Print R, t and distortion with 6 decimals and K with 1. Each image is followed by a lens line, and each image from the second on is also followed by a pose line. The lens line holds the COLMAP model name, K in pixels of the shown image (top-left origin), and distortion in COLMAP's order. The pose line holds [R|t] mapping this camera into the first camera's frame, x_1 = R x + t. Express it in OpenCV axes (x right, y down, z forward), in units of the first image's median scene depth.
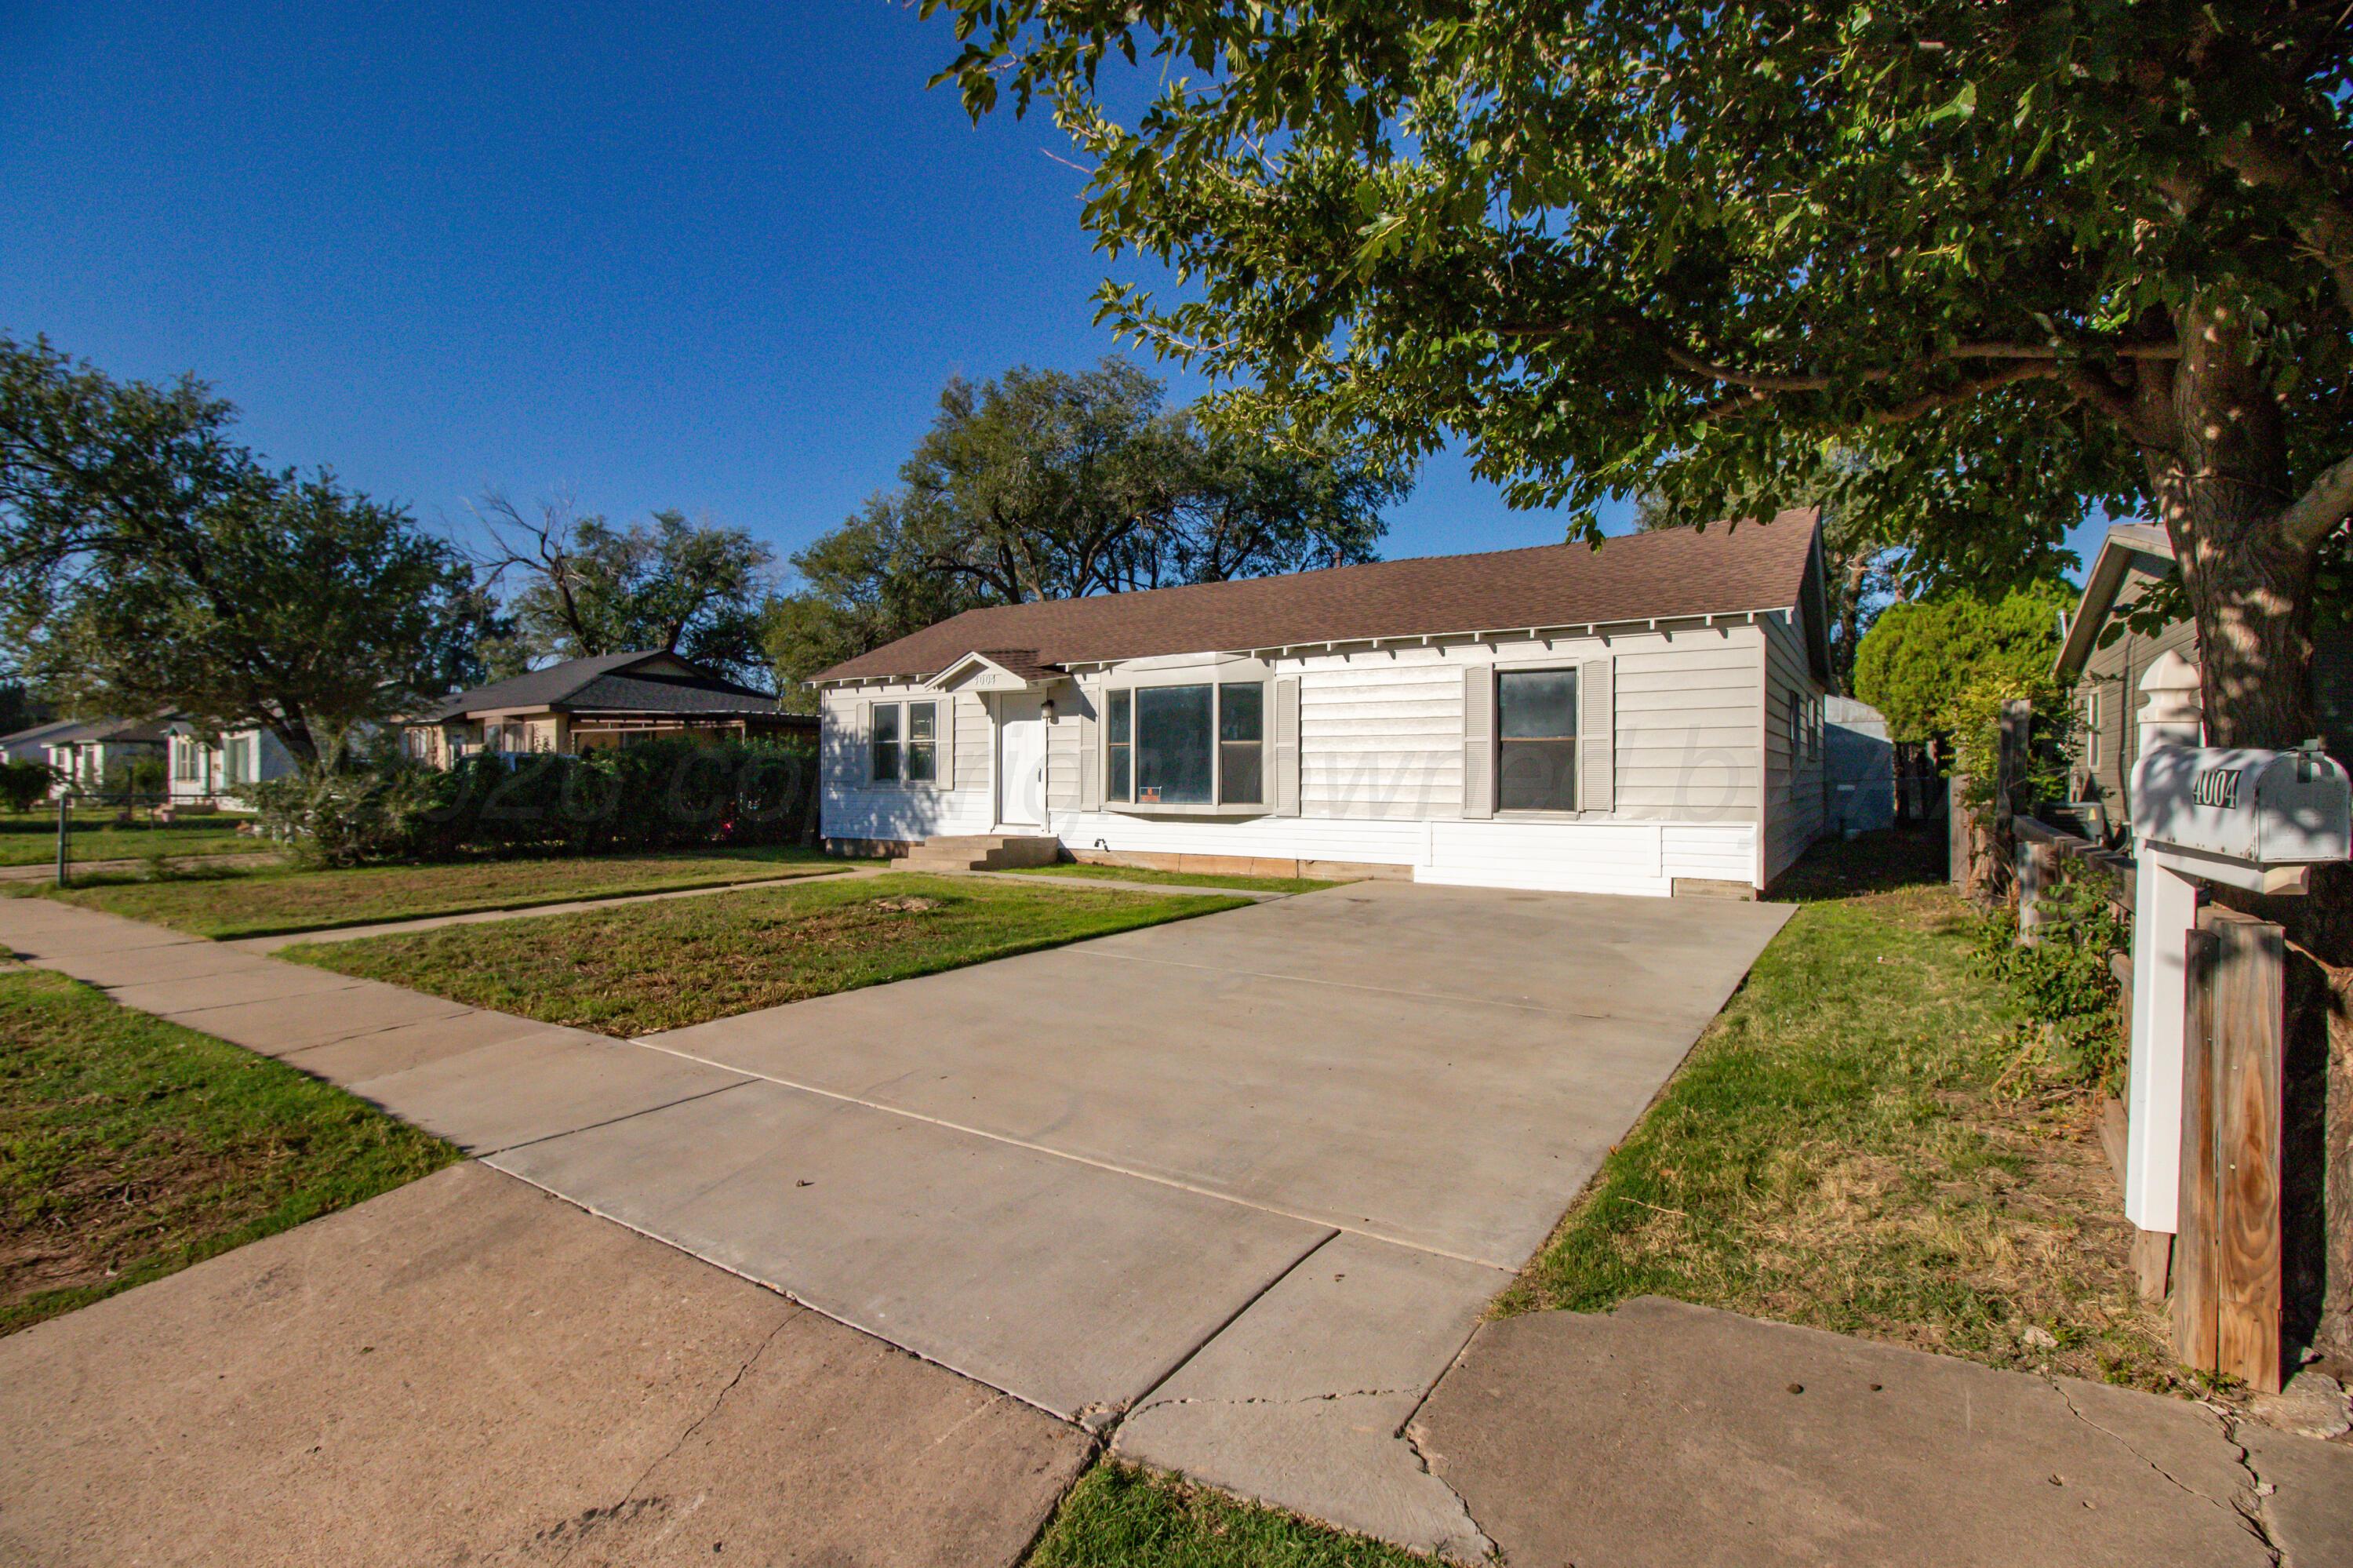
lens RADIAL K [[1117.6, 0, 1155.7], [0, 1117.6, 778.4], [0, 0, 1]] dist [0.000542, 0.000355]
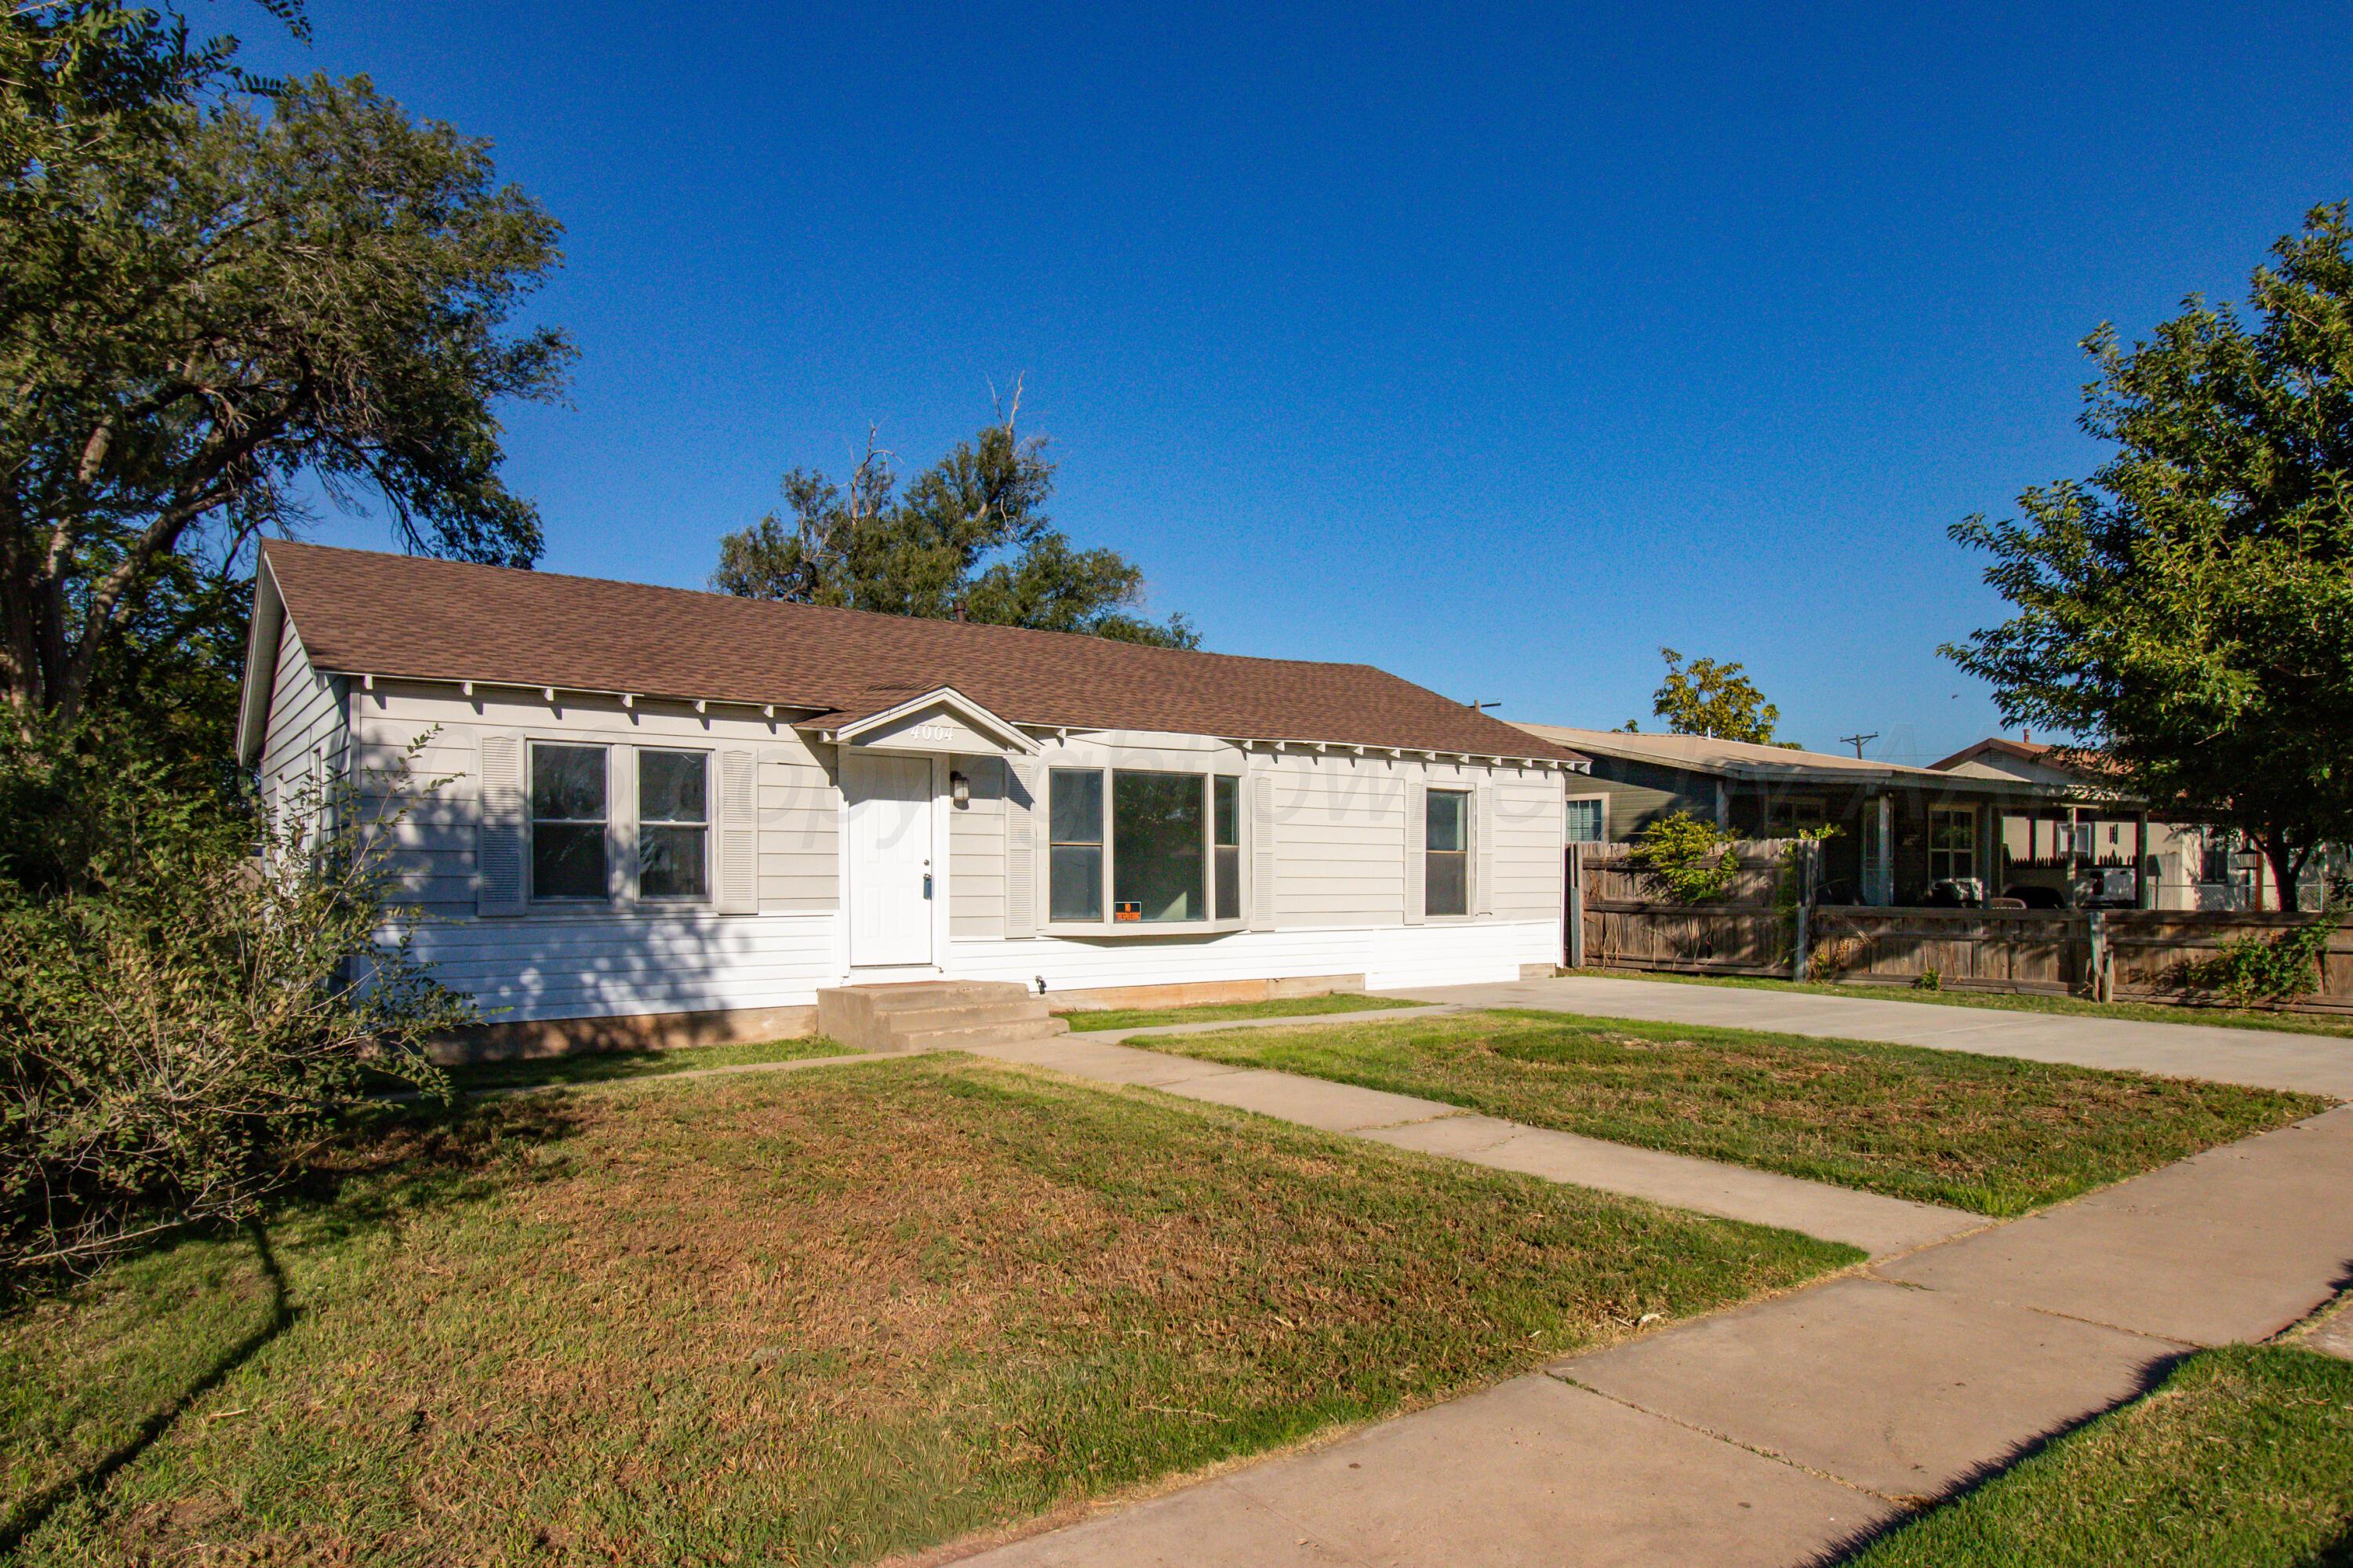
lens RADIAL K [[1388.1, 0, 1176.8], [0, 1388.1, 877.5], [0, 0, 1]] dist [0.001233, -0.000027]
pose [[0.326213, 0.000483, 0.945296, -0.844845], [0.007760, 0.999965, -0.003188, -0.004967], [-0.945265, 0.008375, 0.326197, 0.629970]]
